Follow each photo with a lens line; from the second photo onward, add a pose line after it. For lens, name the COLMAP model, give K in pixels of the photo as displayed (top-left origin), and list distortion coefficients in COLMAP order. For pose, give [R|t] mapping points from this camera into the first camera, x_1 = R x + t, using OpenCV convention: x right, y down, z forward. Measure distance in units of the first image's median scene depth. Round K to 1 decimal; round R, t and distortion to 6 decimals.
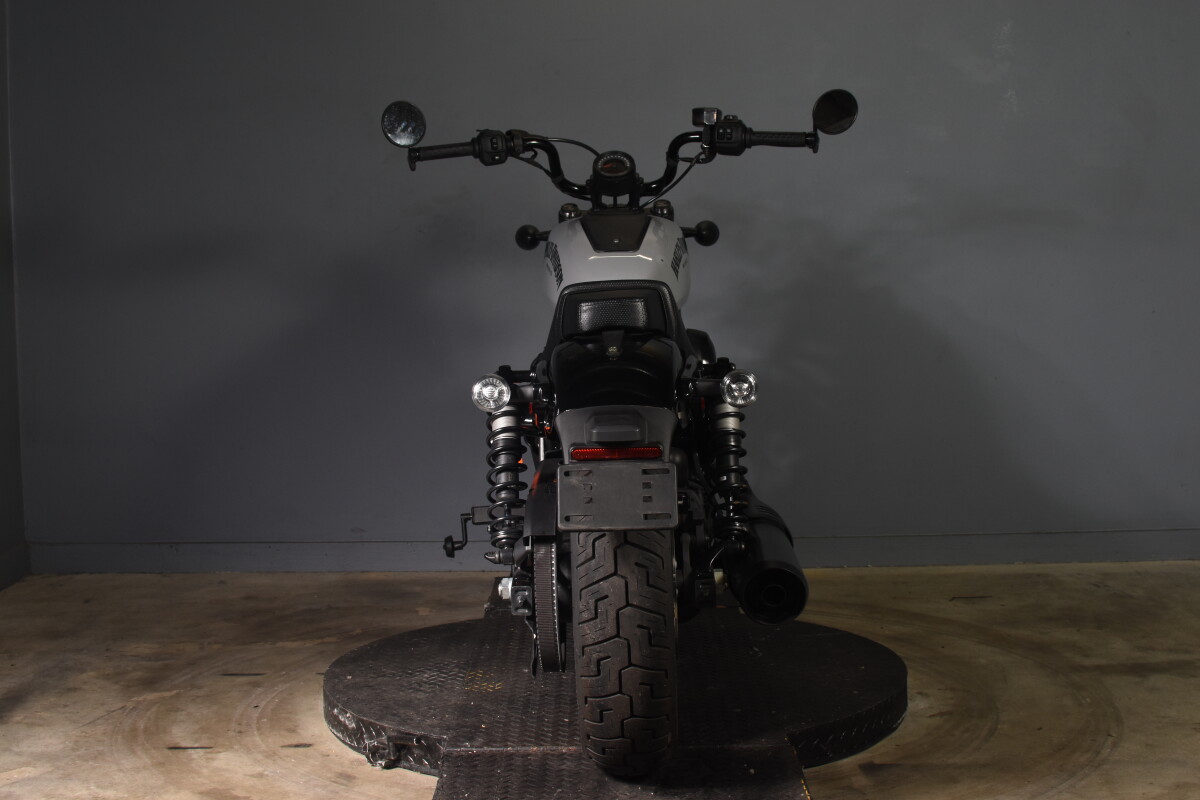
lens RADIAL K [[1776.5, 0, 600.0], [0, 1776.5, 400.0], [0, 0, 1]] dist [-0.092938, -0.032667]
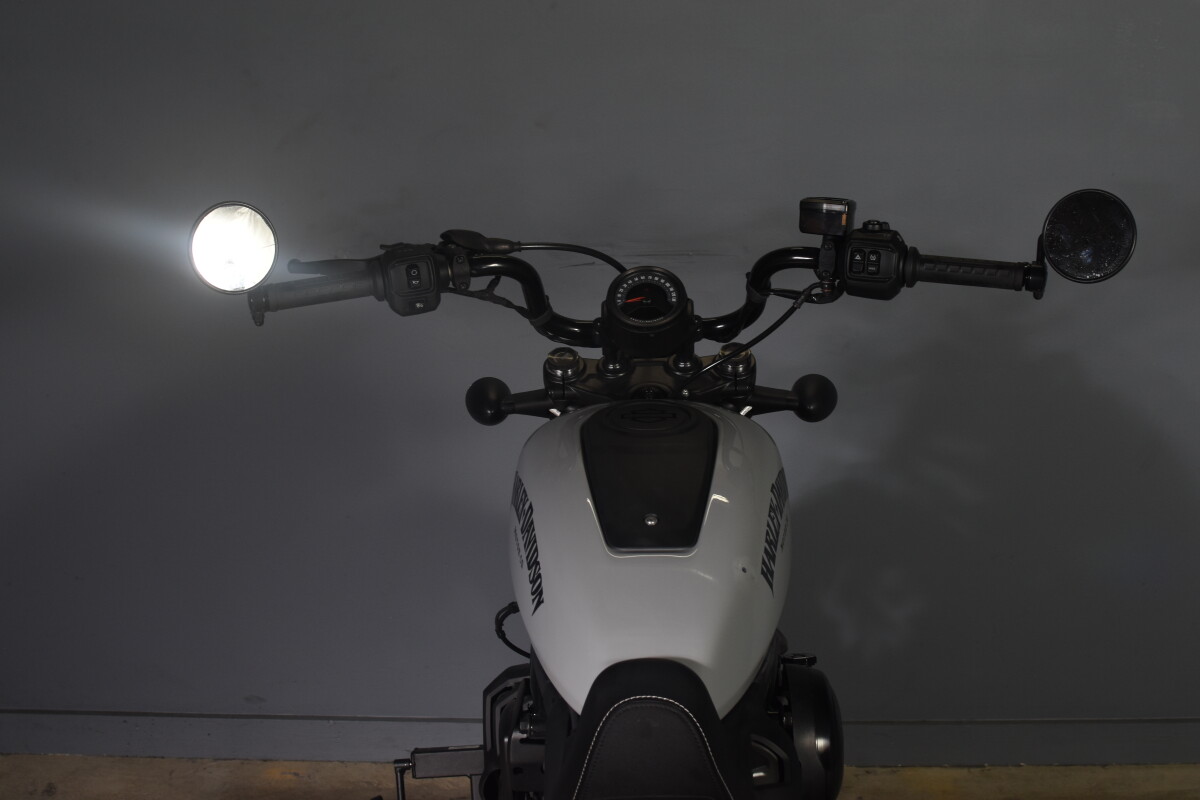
lens RADIAL K [[1776.5, 0, 600.0], [0, 1776.5, 400.0], [0, 0, 1]] dist [-0.092938, -0.032667]
pose [[0.999854, 0.009596, -0.014171, 0.001849], [-0.007422, 0.989226, 0.146207, -0.182064], [0.015421, -0.146081, 0.989152, 0.481694]]
